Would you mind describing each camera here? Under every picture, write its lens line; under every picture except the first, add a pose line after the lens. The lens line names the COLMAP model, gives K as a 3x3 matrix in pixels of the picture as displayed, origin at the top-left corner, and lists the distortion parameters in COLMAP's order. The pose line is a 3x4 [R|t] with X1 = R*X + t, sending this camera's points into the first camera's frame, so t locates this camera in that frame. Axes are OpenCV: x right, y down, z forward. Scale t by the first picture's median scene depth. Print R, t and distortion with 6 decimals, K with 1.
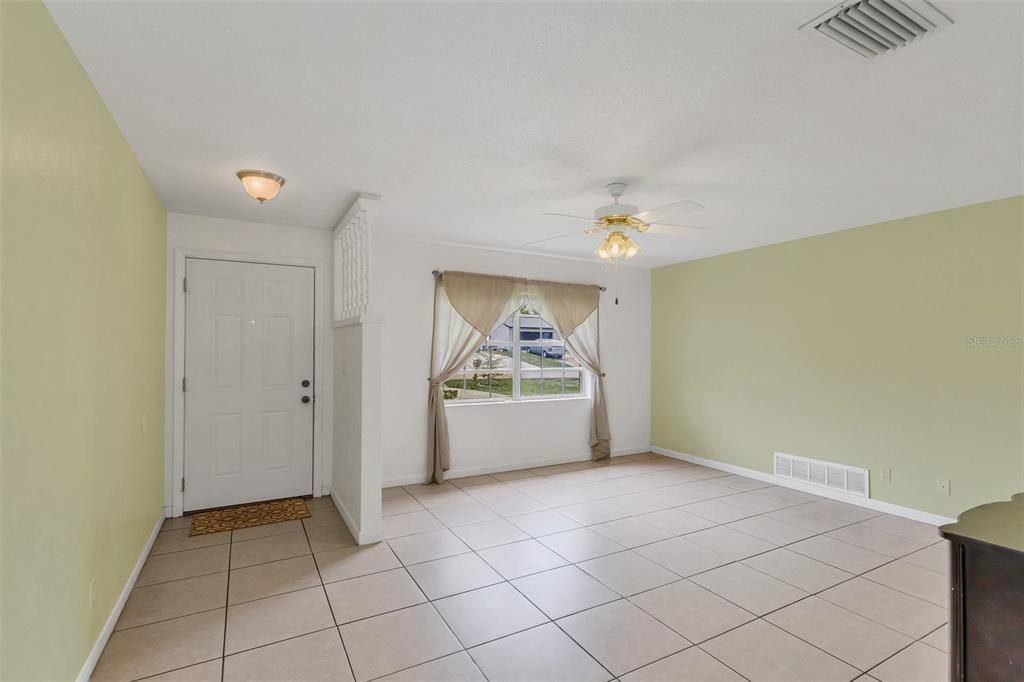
lens RADIAL K [[460.8, 0, 513.1], [0, 460.8, 345.9], [0, 0, 1]] dist [0.000940, -0.000122]
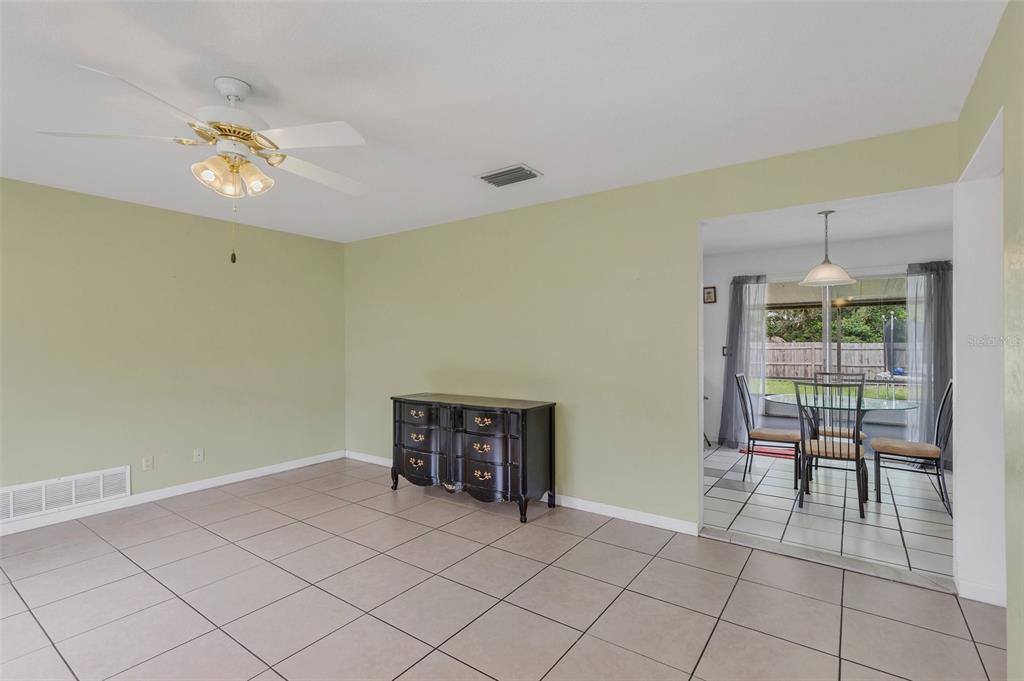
lens RADIAL K [[460.8, 0, 512.0], [0, 460.8, 341.1], [0, 0, 1]] dist [0.000940, -0.000122]
pose [[-0.432420, 0.004107, 0.901663, -0.424163], [-0.003581, 0.999974, -0.006272, 0.019129], [-0.901665, -0.005941, -0.432394, 0.720140]]
